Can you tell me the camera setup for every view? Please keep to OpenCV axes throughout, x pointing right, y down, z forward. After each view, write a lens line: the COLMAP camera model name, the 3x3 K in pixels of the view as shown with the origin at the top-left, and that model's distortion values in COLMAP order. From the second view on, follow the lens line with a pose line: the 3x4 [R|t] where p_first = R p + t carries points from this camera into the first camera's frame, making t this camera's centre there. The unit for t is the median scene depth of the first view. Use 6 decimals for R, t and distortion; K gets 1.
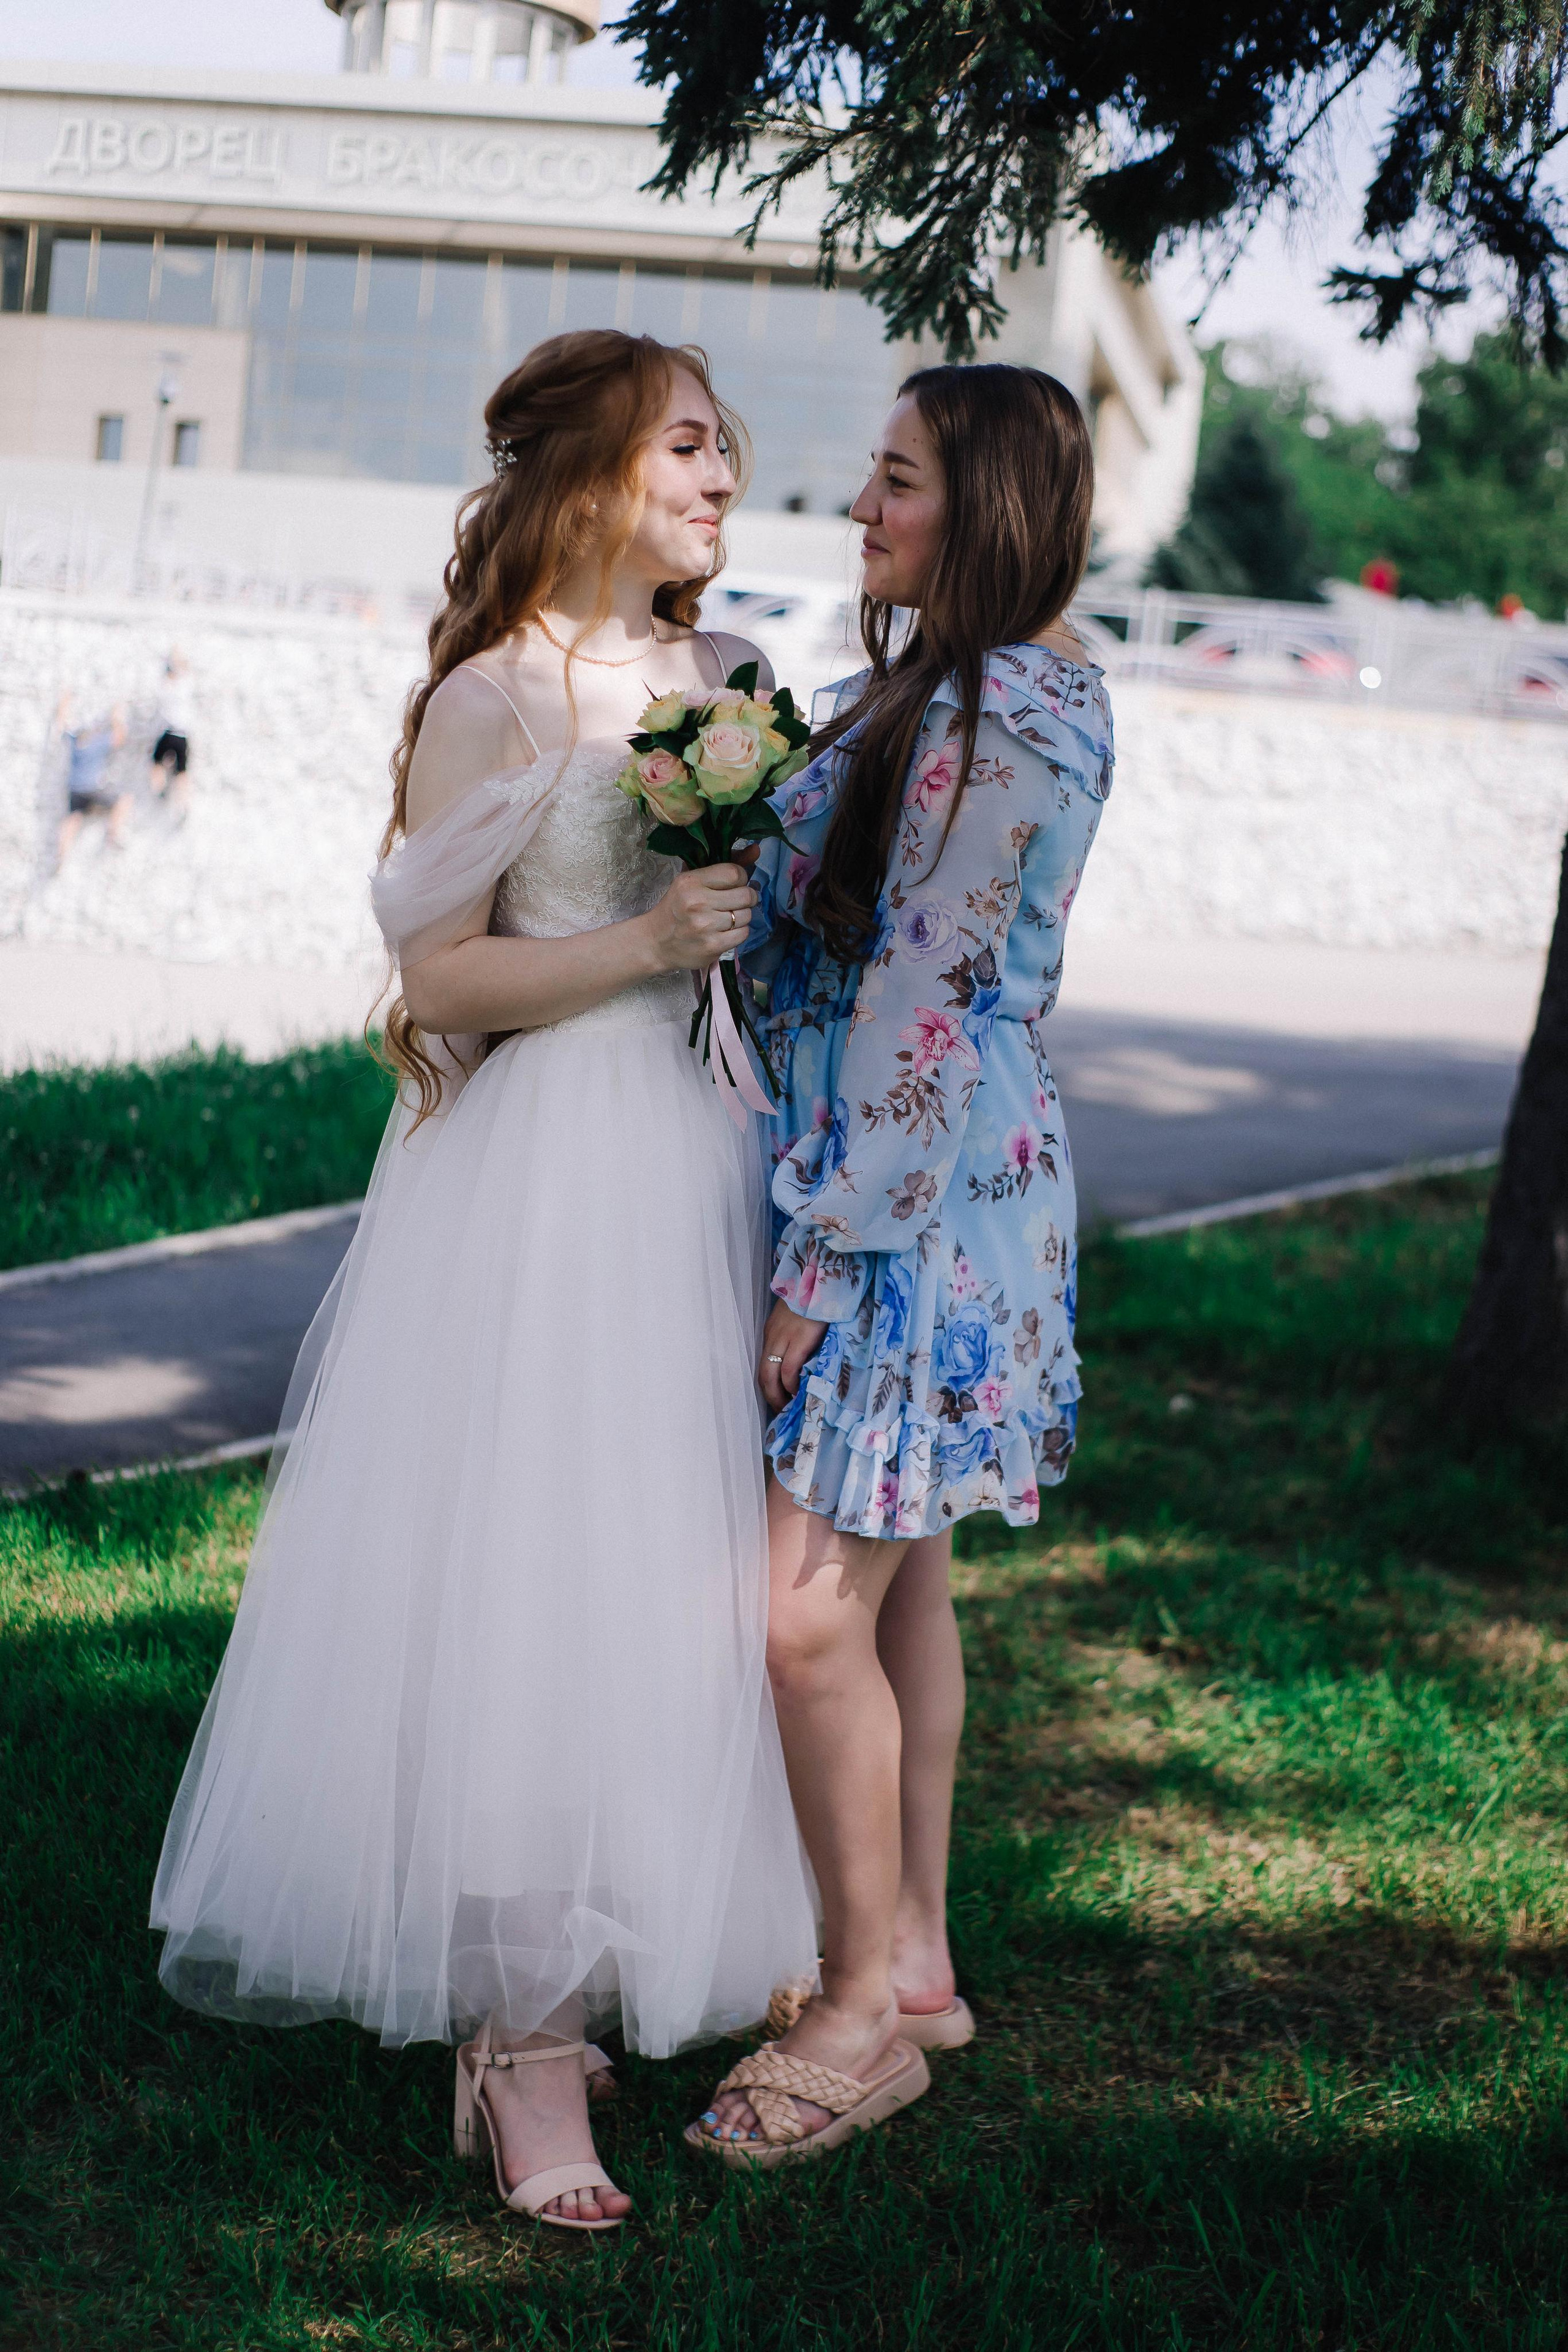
lens RADIAL K [[3372.8, 0, 785.0], [0, 3372.8, 1135.0], [0, 0, 1]] dist [-0.054015, -0.120860]
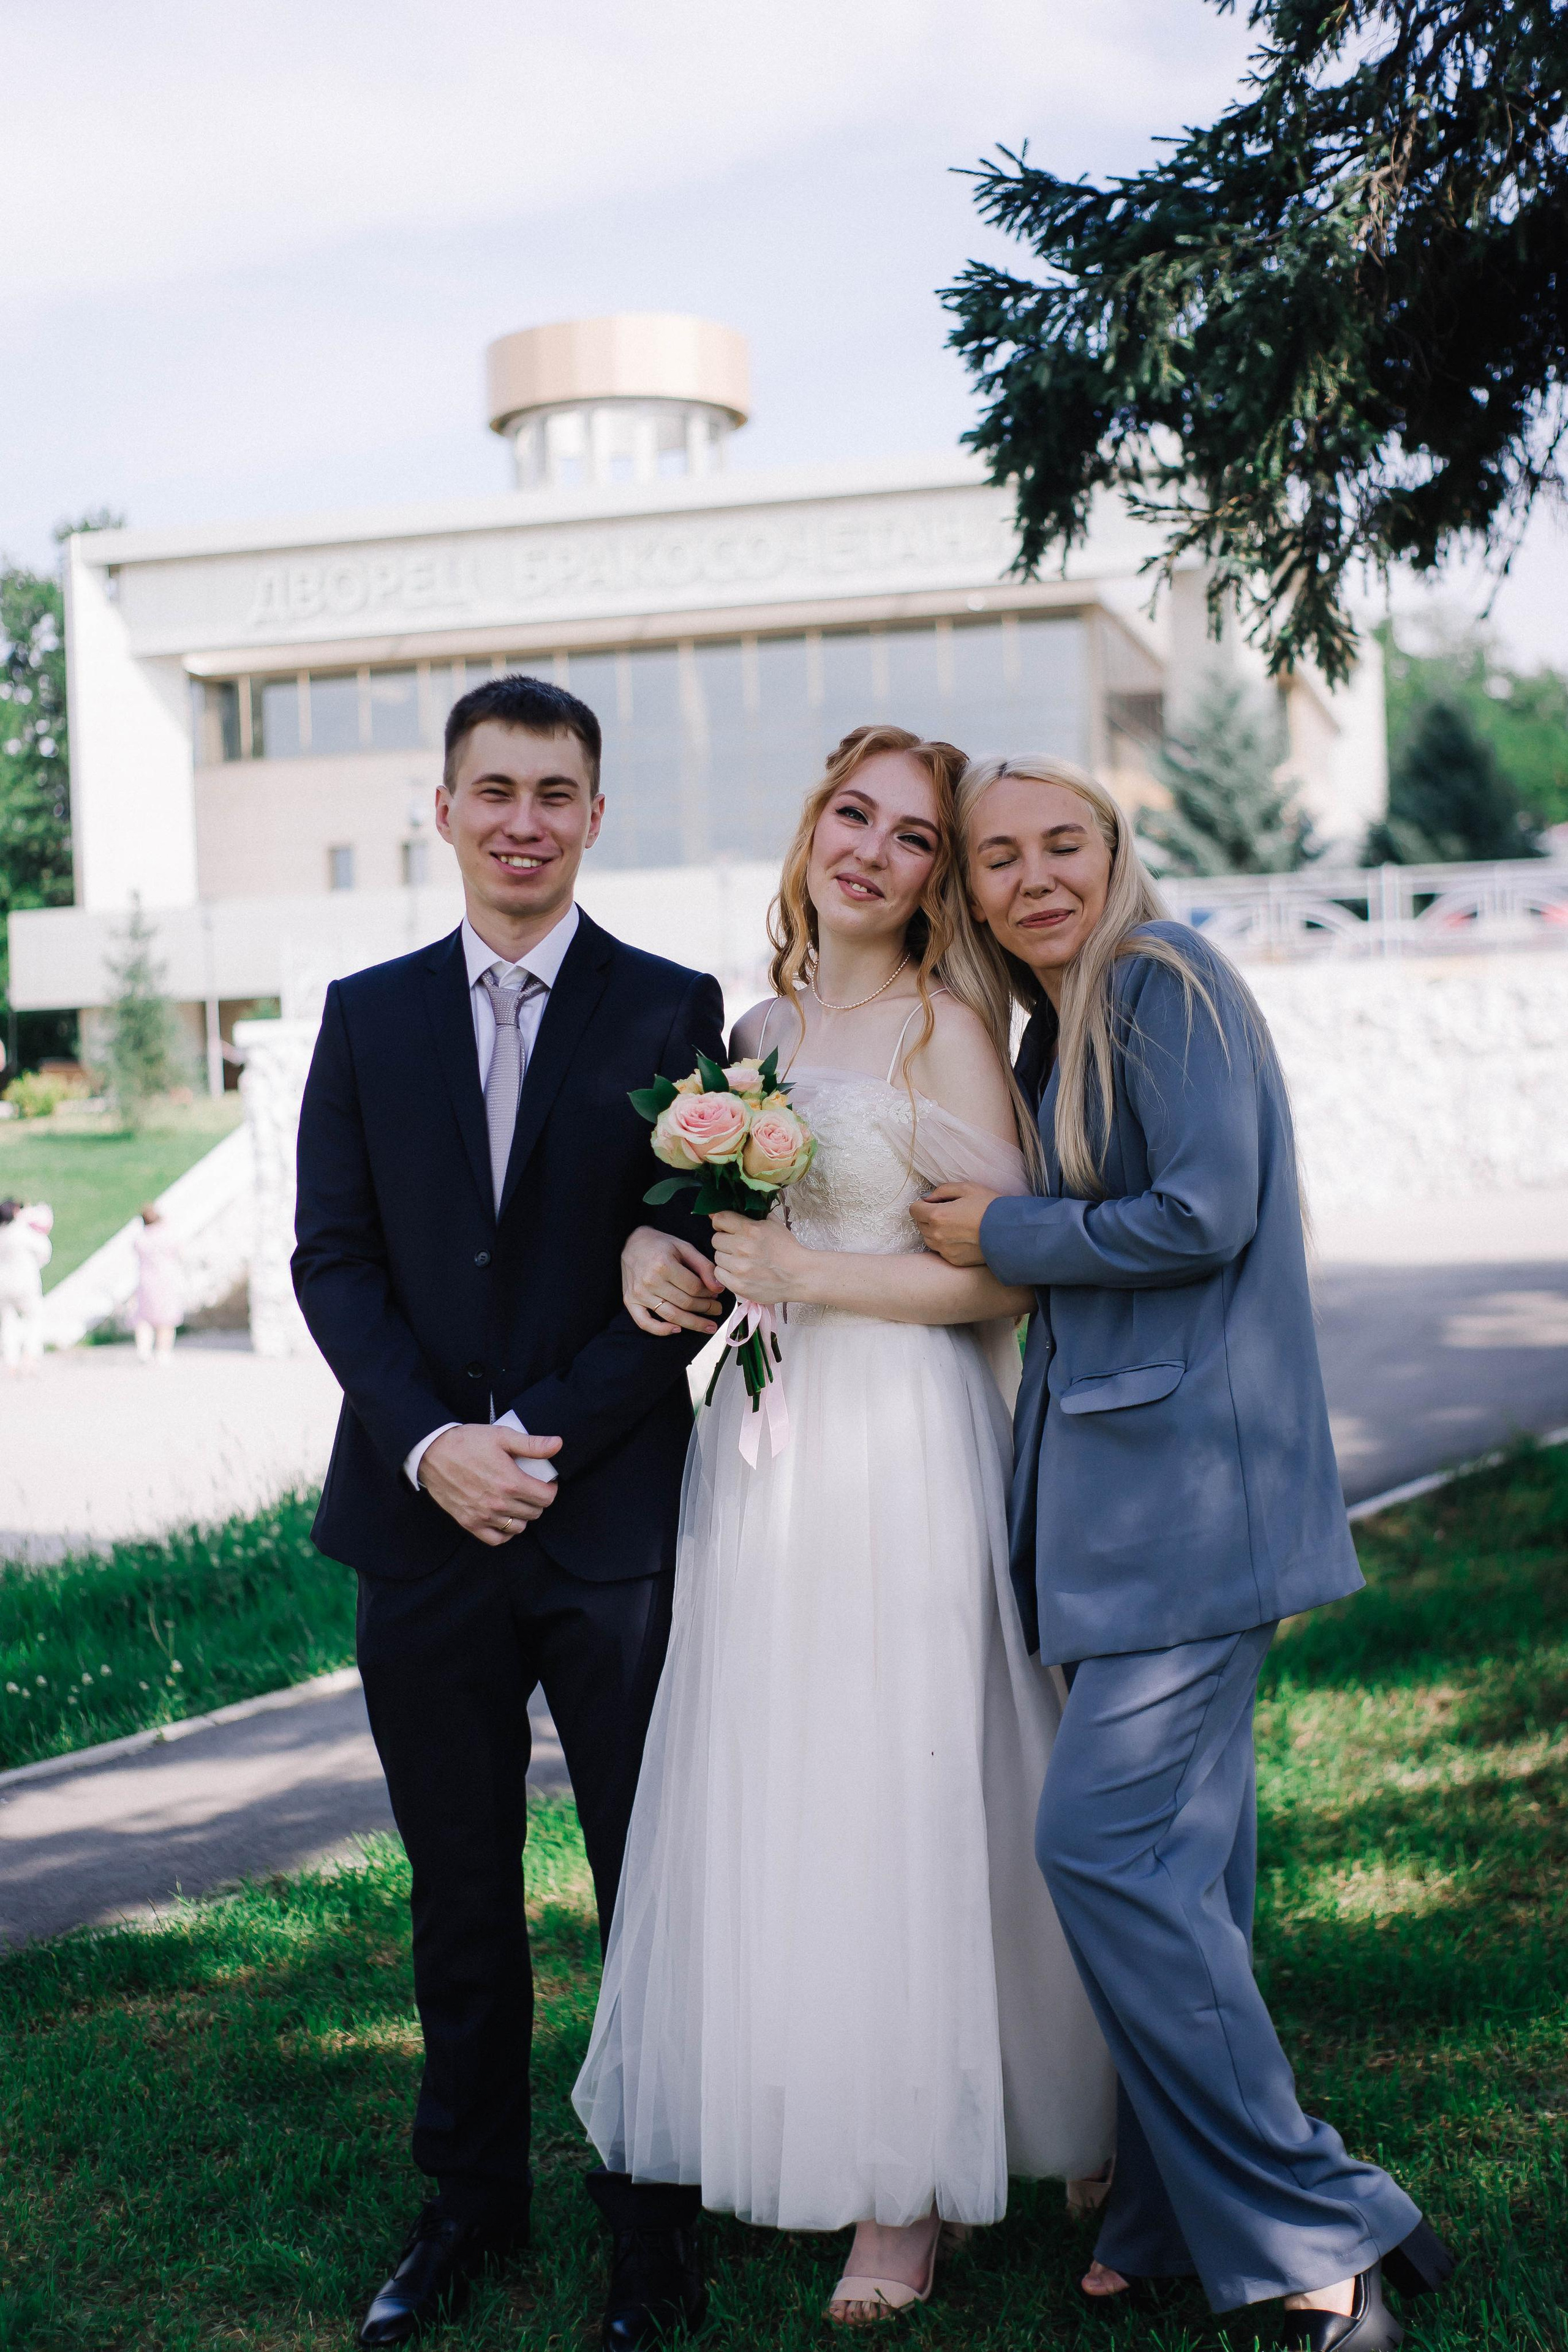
lens RADIAL K [[3366.5, 0, 776.1], [0, 3366.5, 1181.9], [0, 0, 1]] dist [-0.082130, 0.005410]
pose [[0.987945, -0.137013, -0.072062, -0.046630], [0.130154, 0.987165, -0.092553, 0.011671], [0.083818, 0.082058, 0.993097, -0.084412]]
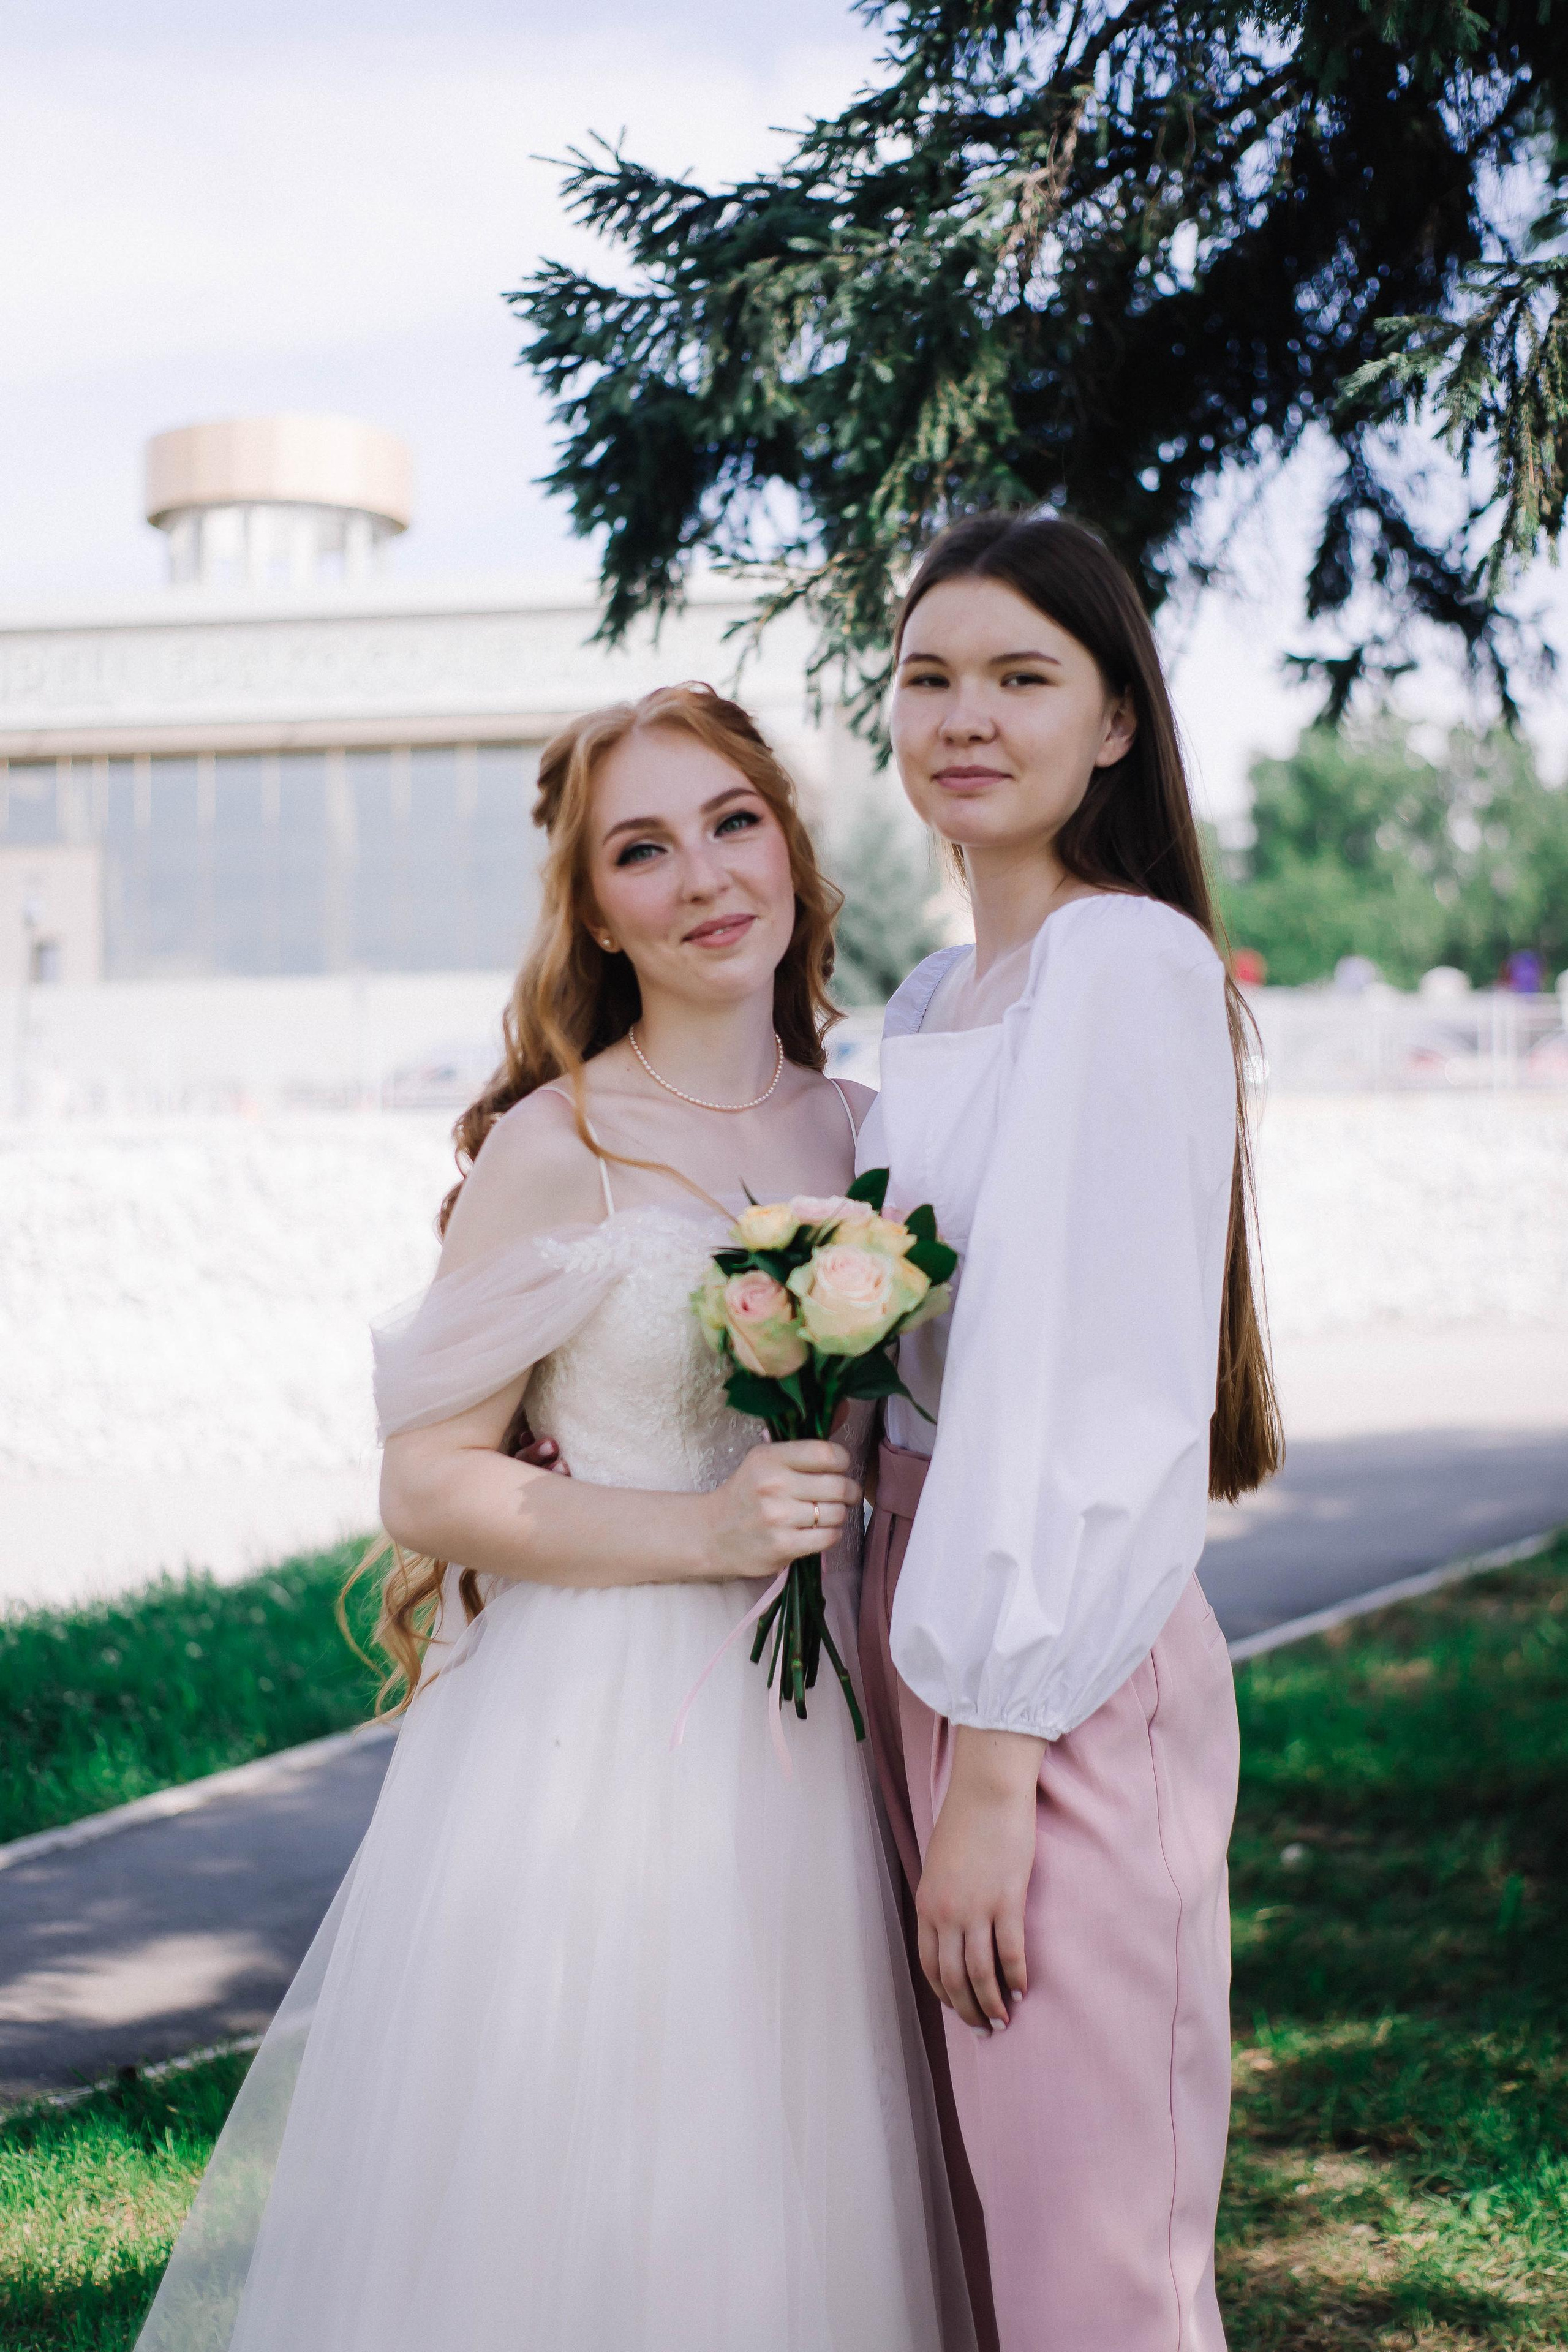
lens RADIAL K [[3366.5, 0, 776.1], [0, 3366.5, 1181.9], [0, 0, 1]] dist [-0.082130, 0.005410]
pose [[0.993766, -0.105601, 0.035735, -0.027973], [0.109071, 0.987281, -0.115674, -0.009065], [-0.023065, 0.118850, 0.992644, 0.044237]]
